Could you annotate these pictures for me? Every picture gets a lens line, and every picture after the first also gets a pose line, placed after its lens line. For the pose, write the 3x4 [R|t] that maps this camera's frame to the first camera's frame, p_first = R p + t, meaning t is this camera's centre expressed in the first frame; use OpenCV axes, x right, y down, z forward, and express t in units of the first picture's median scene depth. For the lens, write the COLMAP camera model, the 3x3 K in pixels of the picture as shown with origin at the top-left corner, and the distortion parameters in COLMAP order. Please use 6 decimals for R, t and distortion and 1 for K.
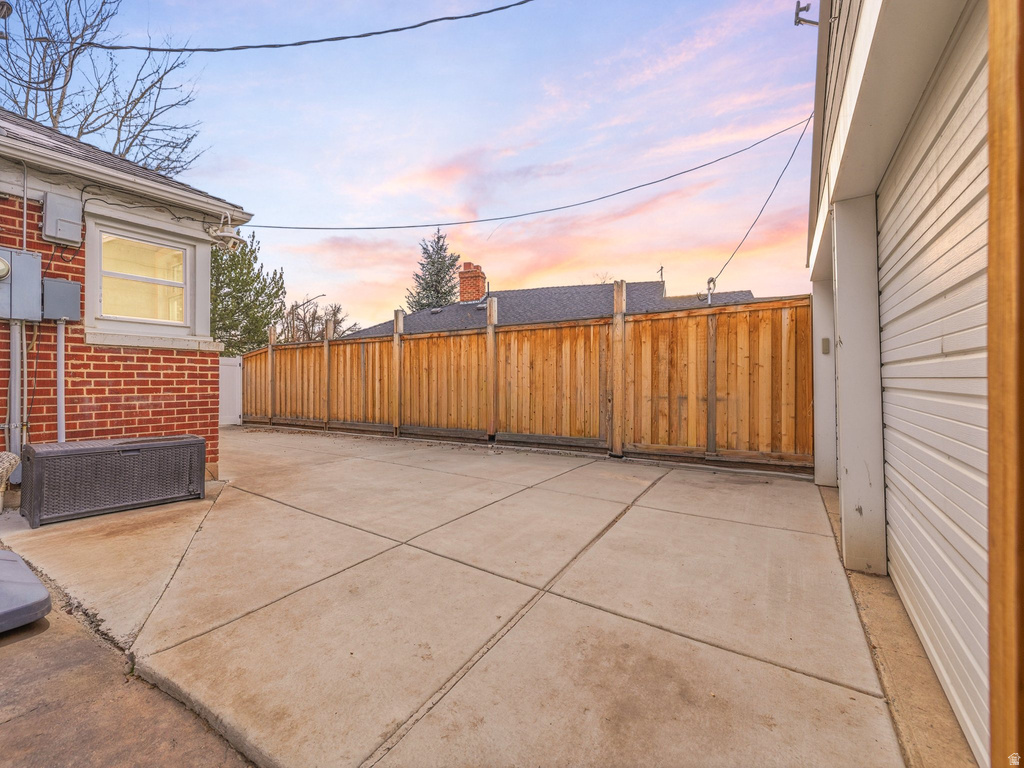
lens RADIAL K [[424.6, 0, 507.6], [0, 424.6, 380.0], [0, 0, 1]] dist [-0.000150, -0.000060]
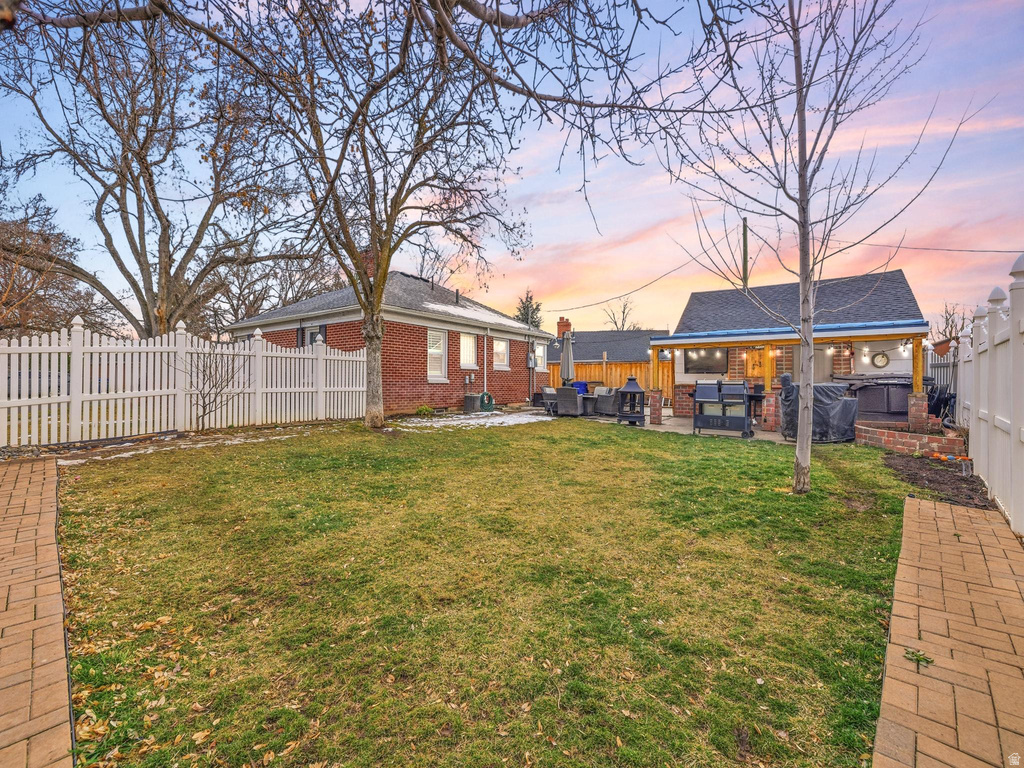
lens RADIAL K [[424.6, 0, 512.0], [0, 424.6, 383.2], [0, 0, 1]] dist [-0.000150, -0.000060]
pose [[0.999697, 0.007445, -0.023459, -0.849706], [-0.007504, 0.999969, -0.002422, 0.036868], [0.023440, 0.002597, 0.999722, -2.634430]]
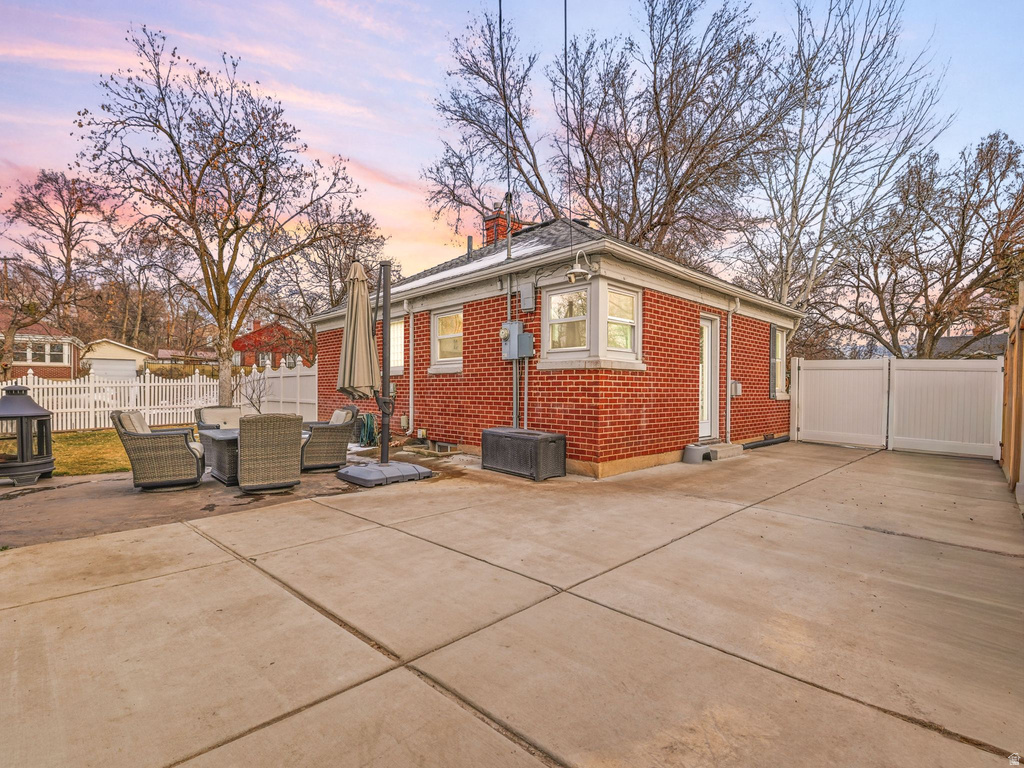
lens RADIAL K [[487.9, 0, 511.9], [0, 487.9, 388.6], [0, 0, 1]] dist [-0.002917, 0.001200]
pose [[-0.199307, 0.001374, -0.979936, 0.928510], [-0.002287, 0.999996, 0.001867, -0.018846], [0.979934, 0.002614, -0.199303, 1.416698]]
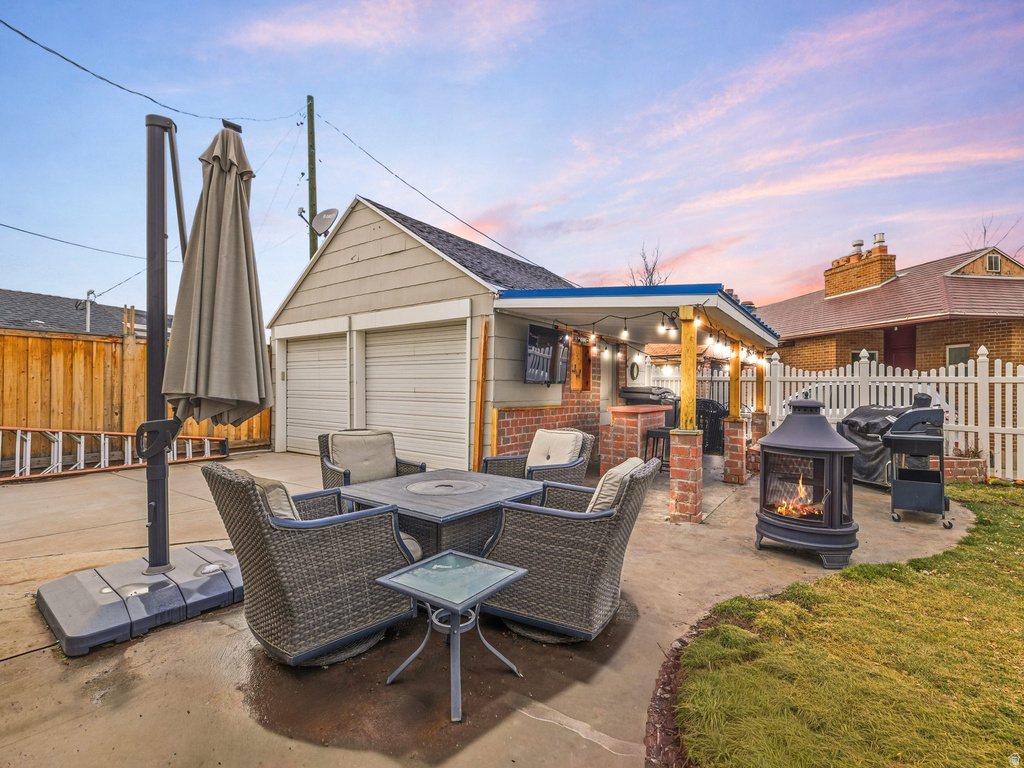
lens RADIAL K [[487.9, 0, 511.2], [0, 487.9, 385.7], [0, 0, 1]] dist [-0.002917, 0.001200]
pose [[0.044199, 0.007155, 0.998997, -1.206946], [-0.009593, 0.999931, -0.006737, -0.030480], [-0.998977, -0.009286, 0.044264, -0.074342]]
